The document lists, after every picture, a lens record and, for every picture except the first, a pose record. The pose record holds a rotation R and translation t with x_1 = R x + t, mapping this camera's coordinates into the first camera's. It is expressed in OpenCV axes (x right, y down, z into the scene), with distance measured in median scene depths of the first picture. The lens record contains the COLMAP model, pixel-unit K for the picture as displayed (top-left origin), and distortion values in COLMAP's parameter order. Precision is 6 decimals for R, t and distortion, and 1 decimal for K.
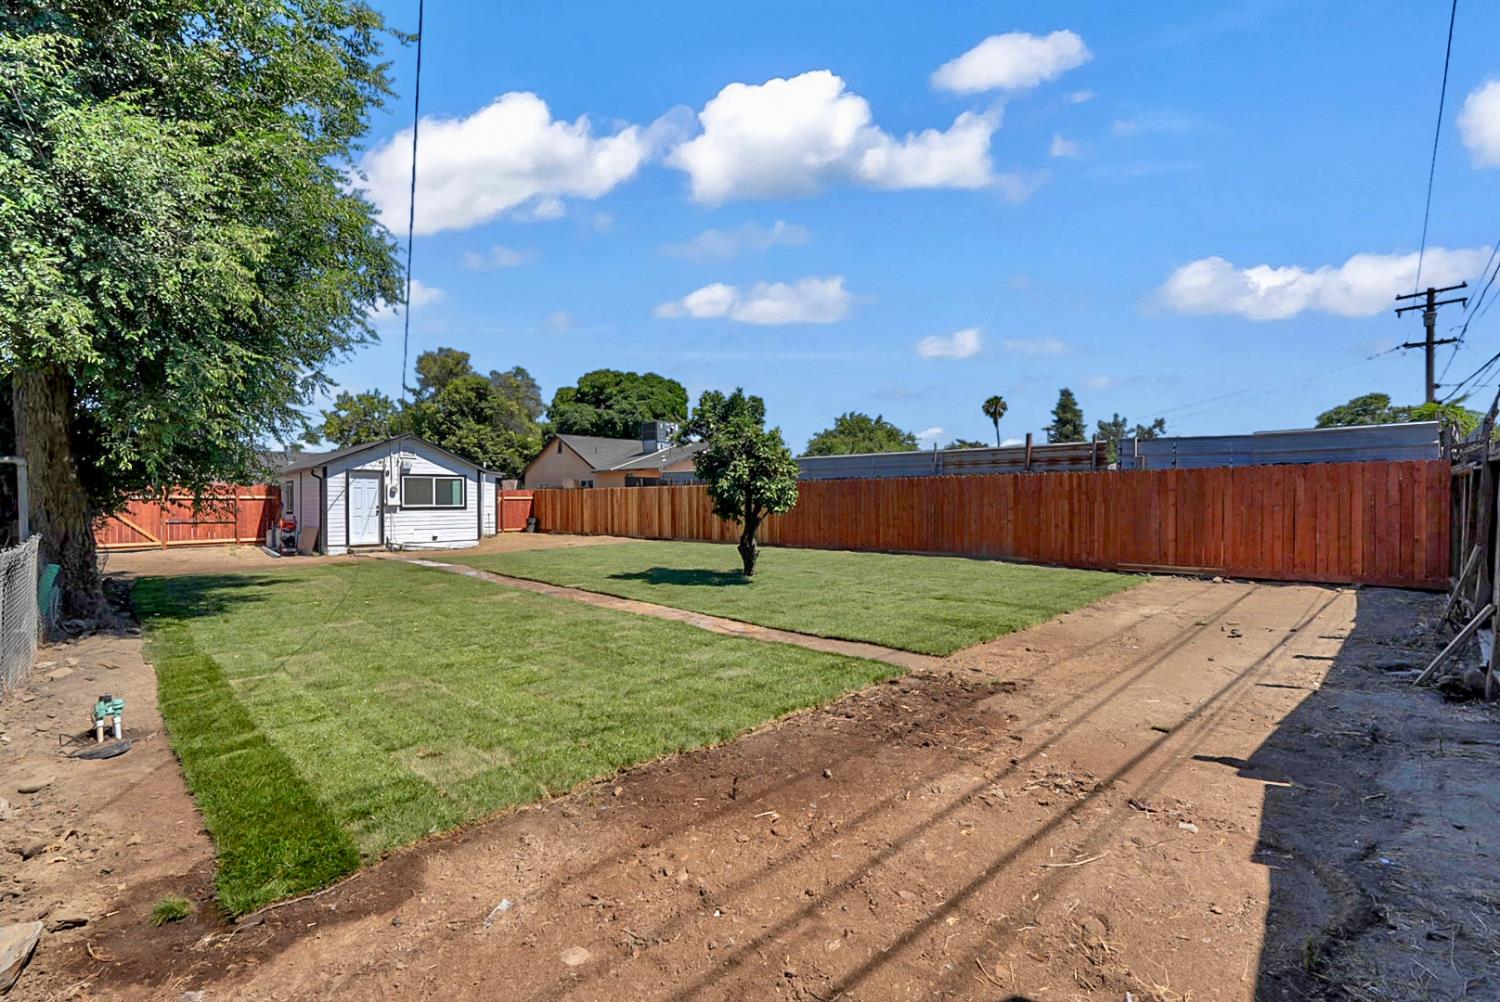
lens RADIAL K [[667.2, 0, 774.8], [0, 667.2, 502.0], [0, 0, 1]] dist [-0.016245, 0.008463]
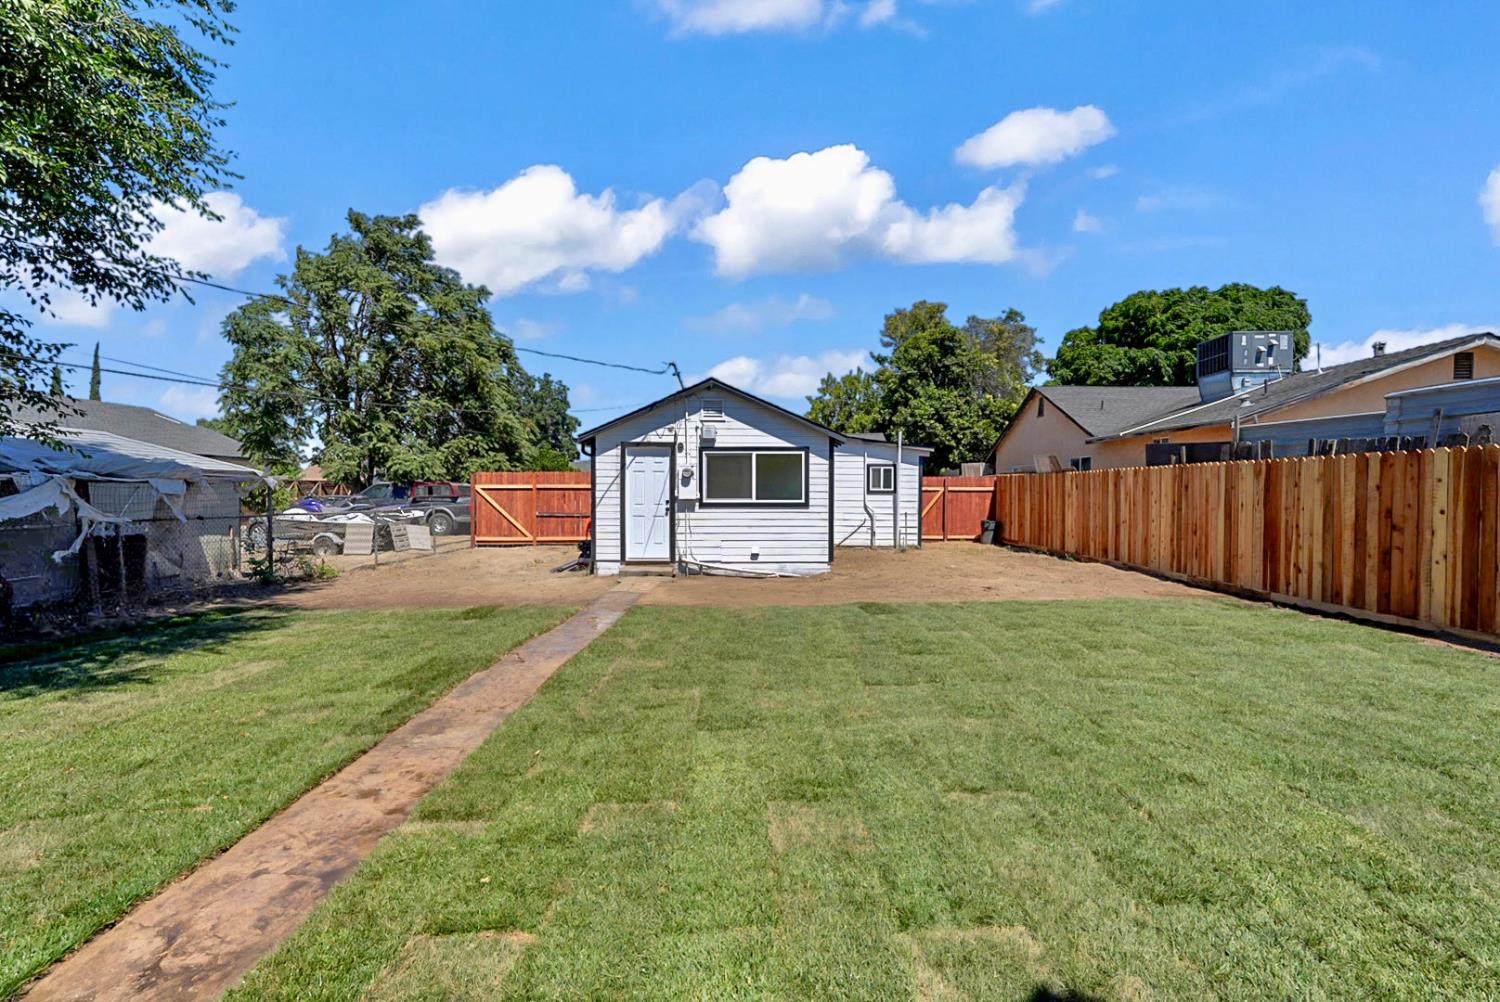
lens RADIAL K [[655.7, 0, 750.0], [0, 655.7, 501.0], [0, 0, 1]] dist [-0.017017, 0.009682]
pose [[0.673062, 0.015263, -0.739428, -0.069742], [-0.007163, 0.999875, 0.014119, -0.001834], [0.739551, -0.004206, 0.673087, 0.481128]]
